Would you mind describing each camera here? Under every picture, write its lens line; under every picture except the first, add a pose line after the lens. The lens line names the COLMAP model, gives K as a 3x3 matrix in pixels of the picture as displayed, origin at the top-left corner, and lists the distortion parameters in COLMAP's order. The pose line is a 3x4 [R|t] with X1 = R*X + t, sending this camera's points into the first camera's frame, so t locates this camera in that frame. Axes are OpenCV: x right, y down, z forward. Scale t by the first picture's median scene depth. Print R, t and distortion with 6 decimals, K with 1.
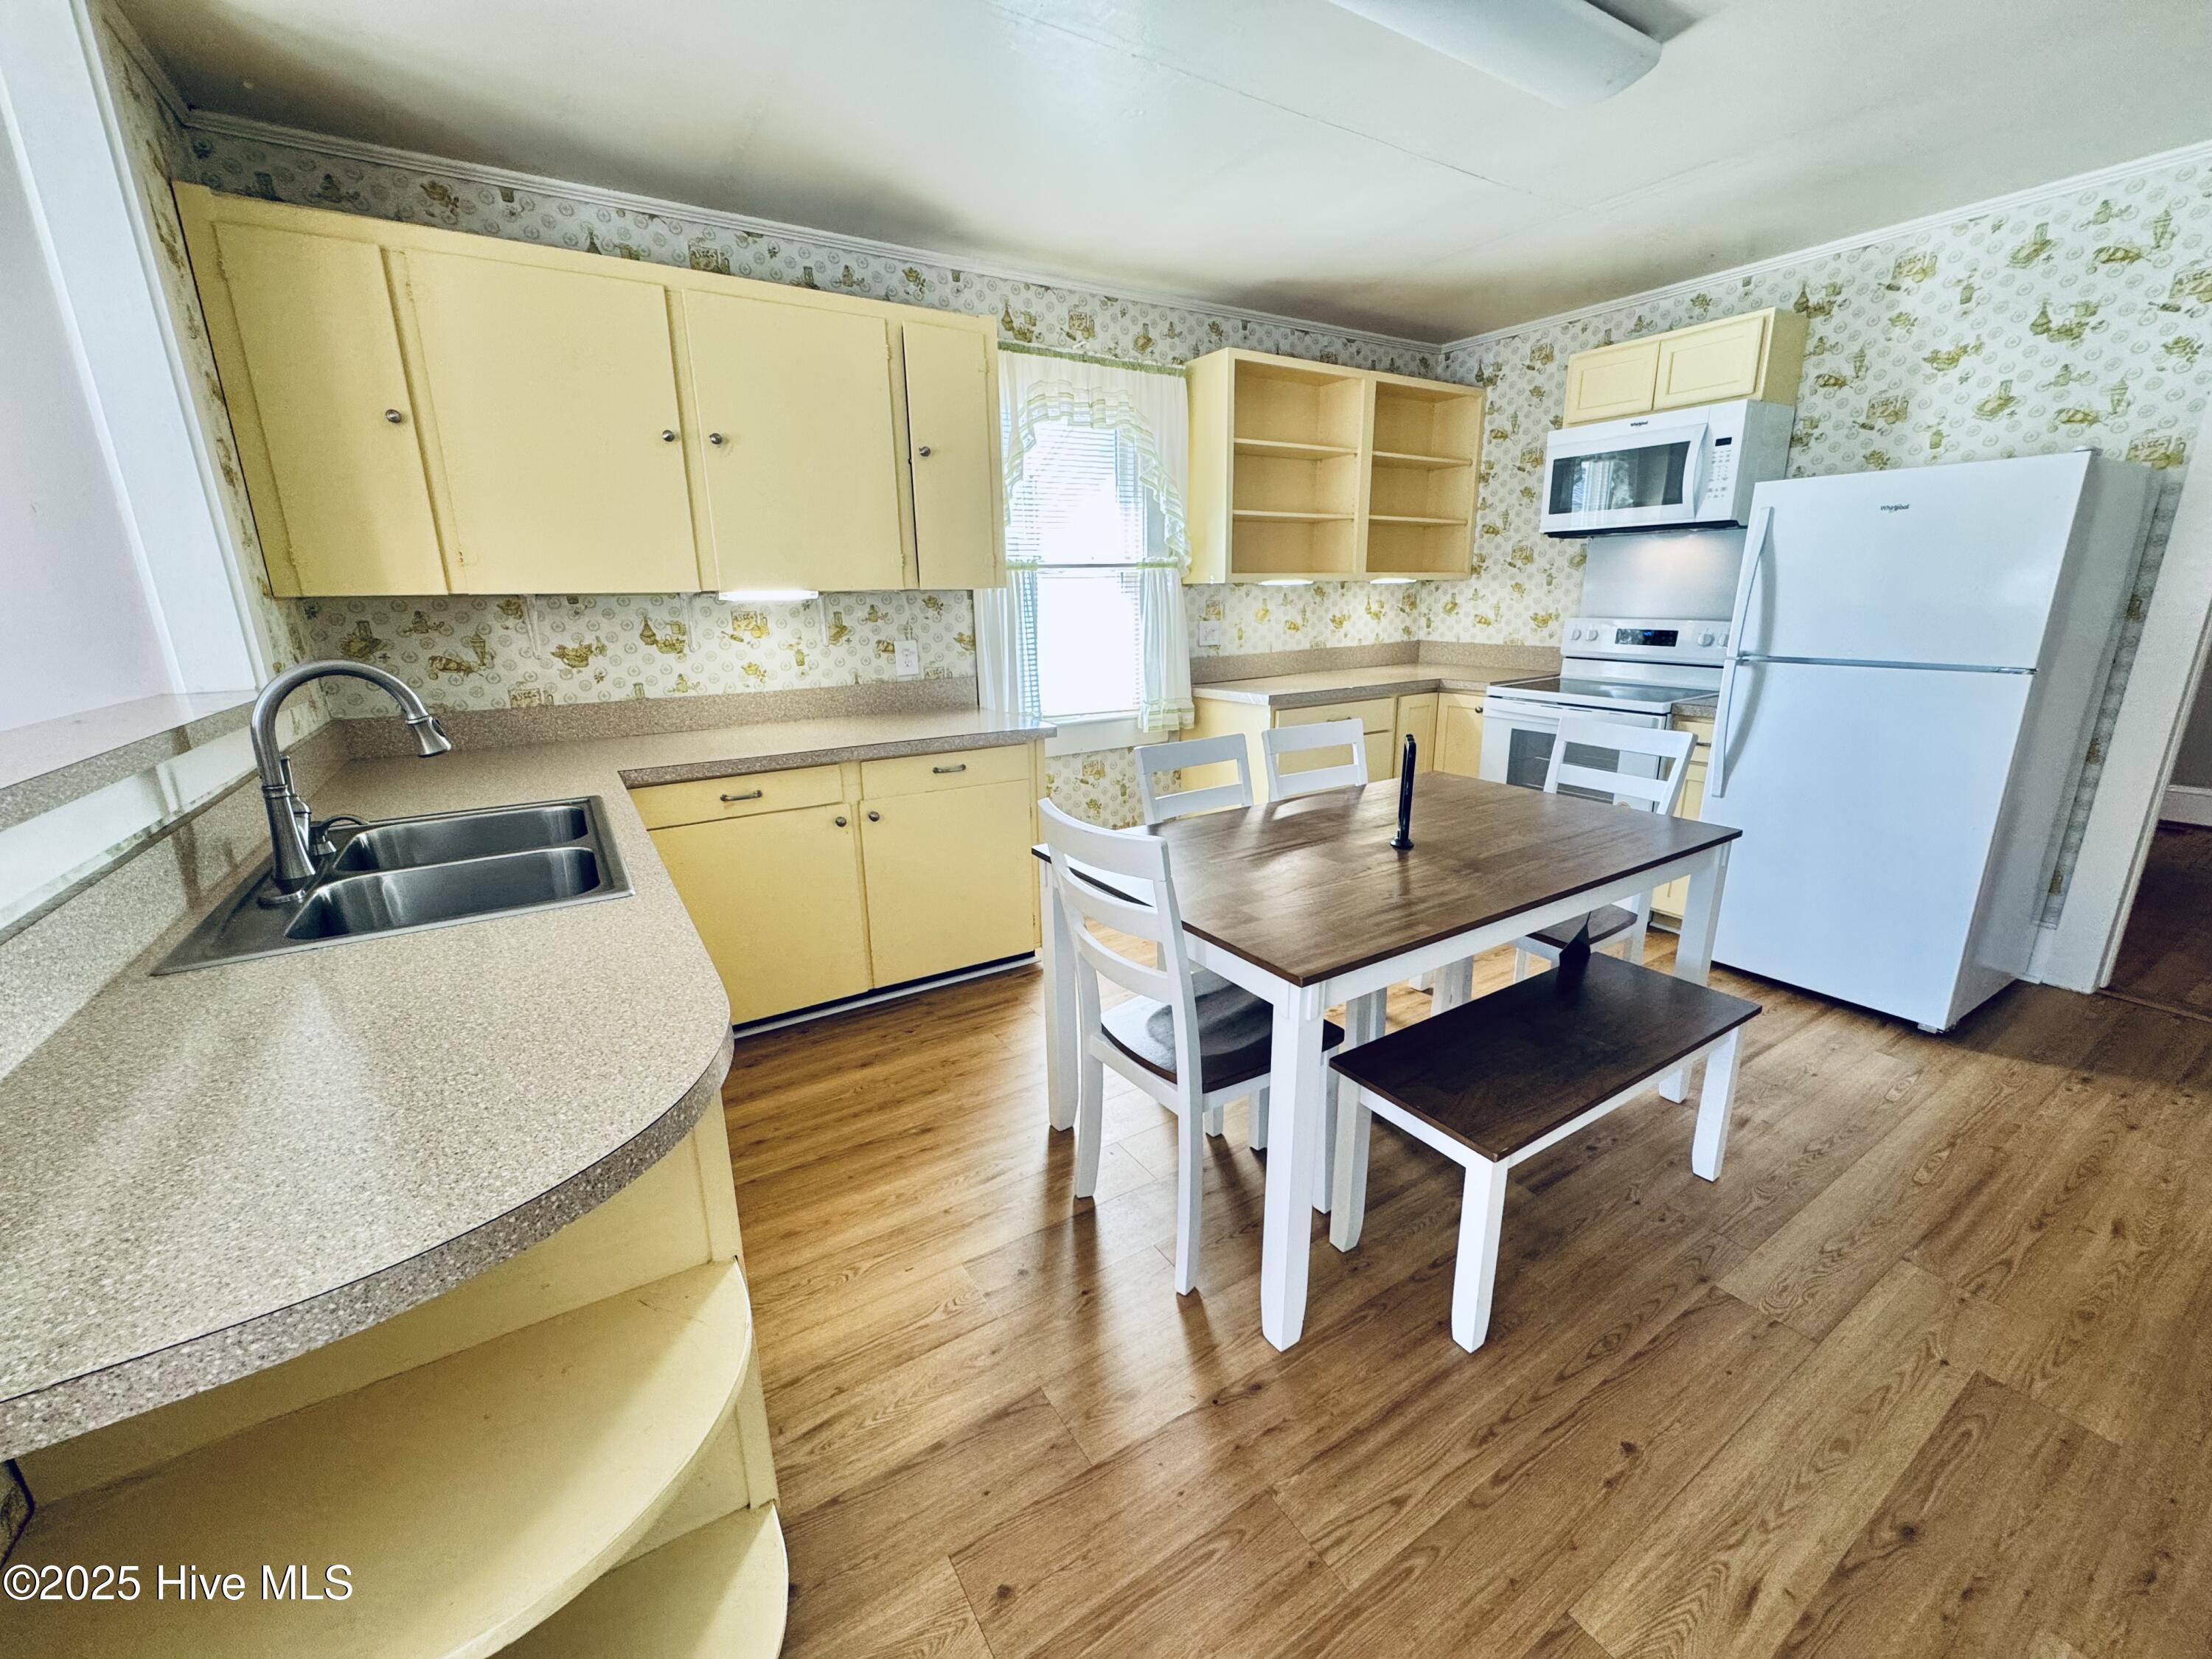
lens RADIAL K [[886.0, 0, 1110.9], [0, 886.0, 831.6], [0, 0, 1]] dist [-0.004786, 0.000583]
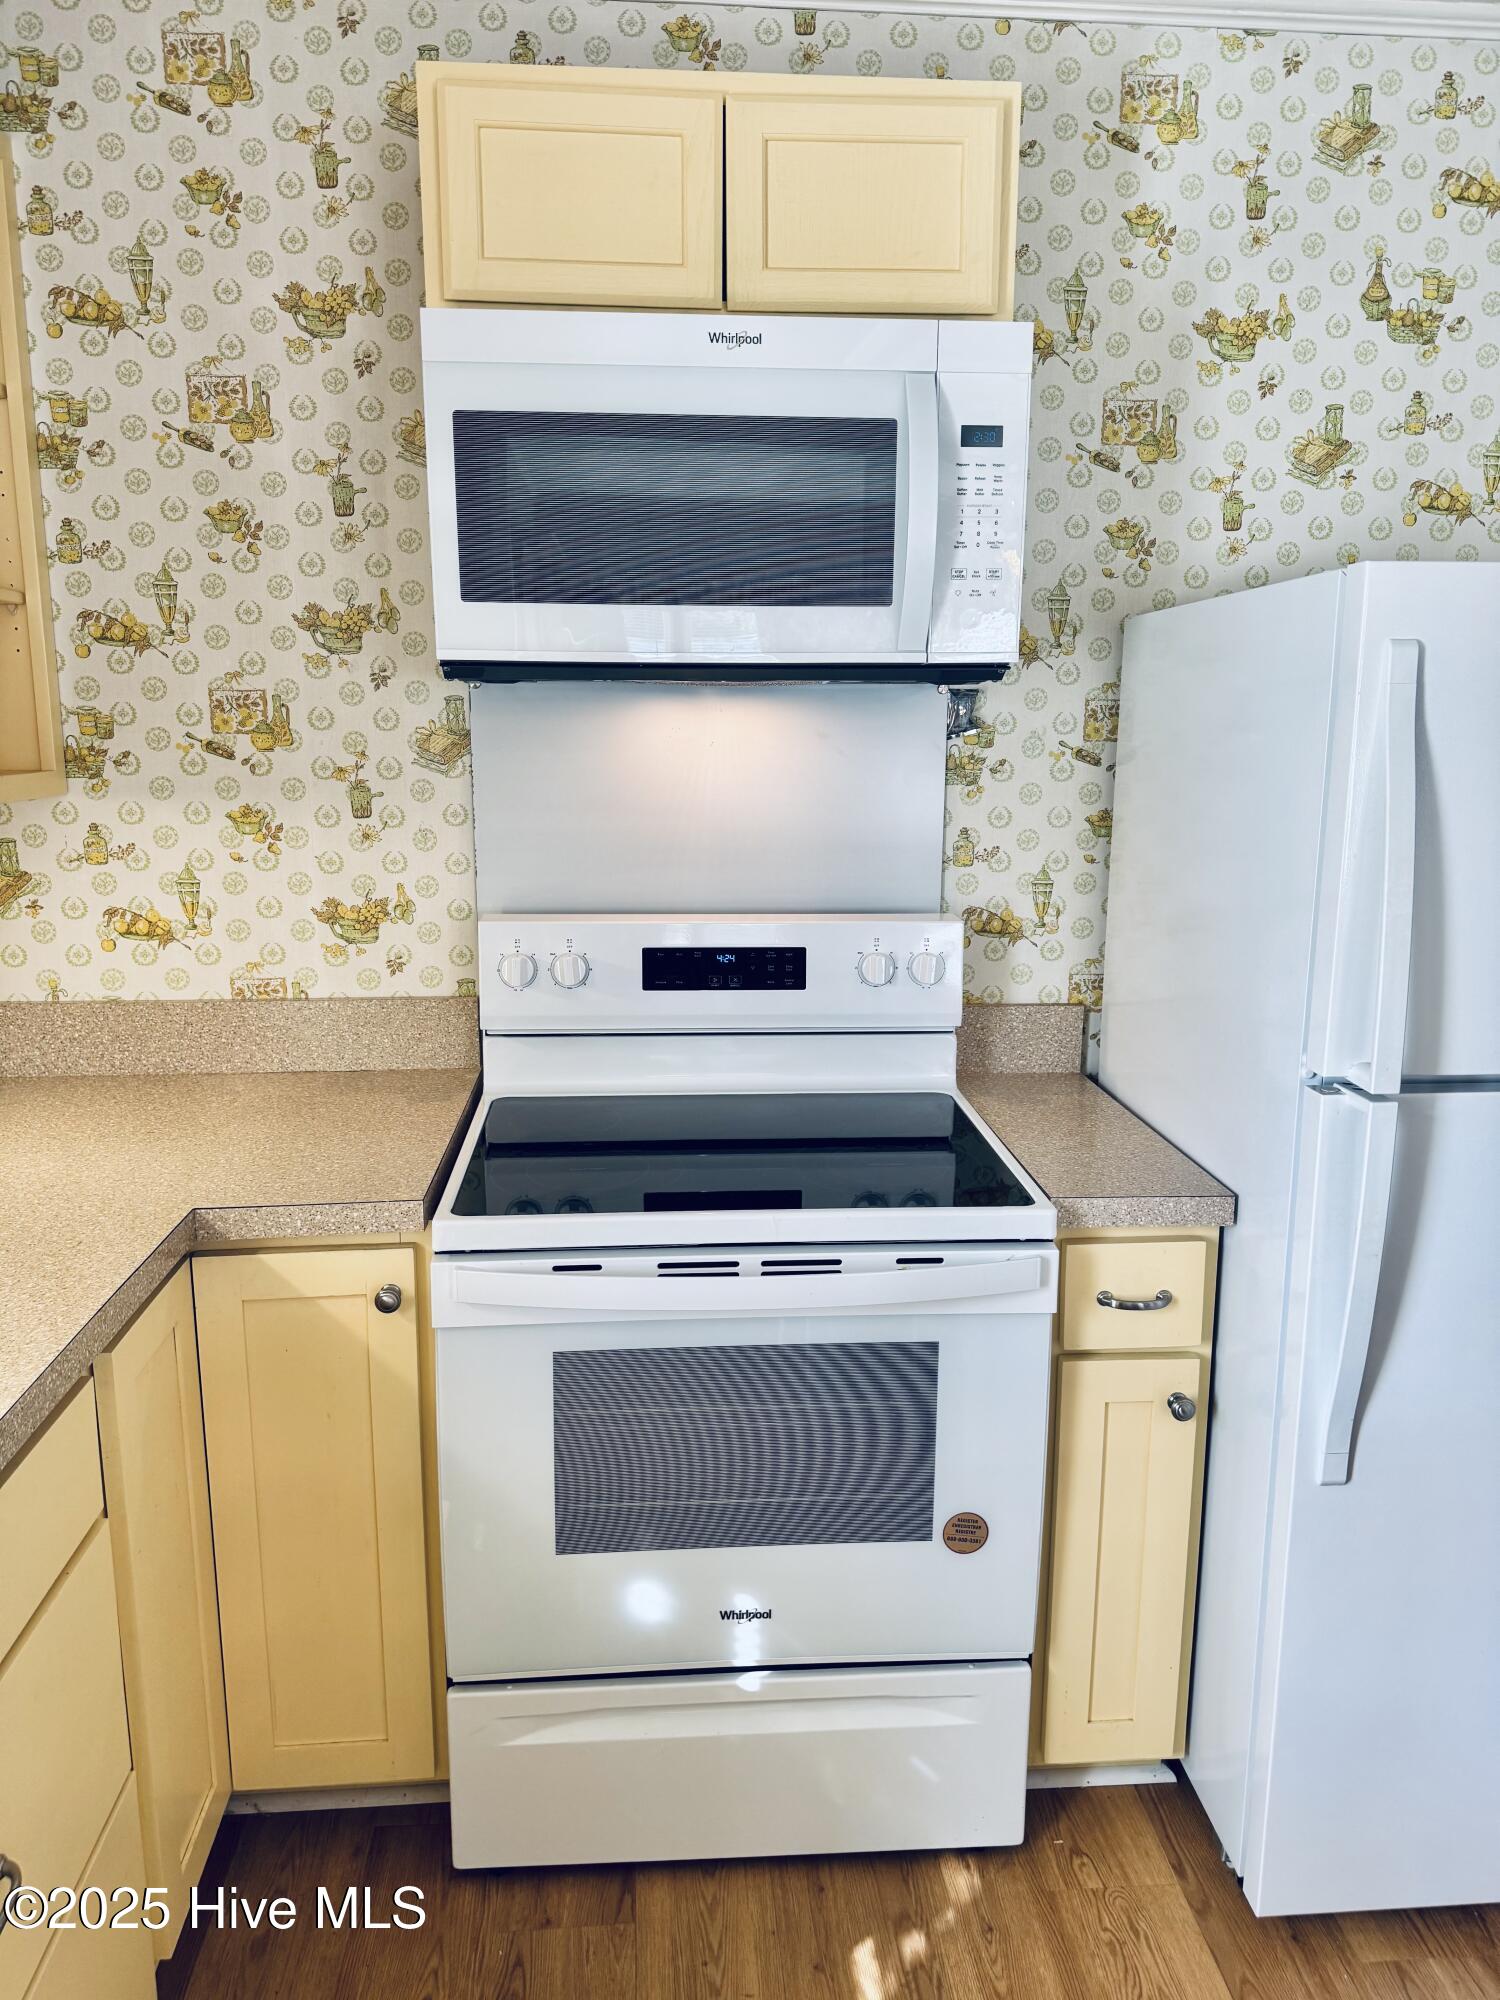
lens RADIAL K [[1410.3, 0, 742.6], [0, 1410.3, 997.6], [0, 0, 1]] dist [0.050966, -0.056211]
pose [[0.473116, -0.154720, 0.867308, 0.112419], [0.222162, 0.973596, 0.052491, -0.232084], [-0.852529, 0.167849, 0.494997, 0.702256]]
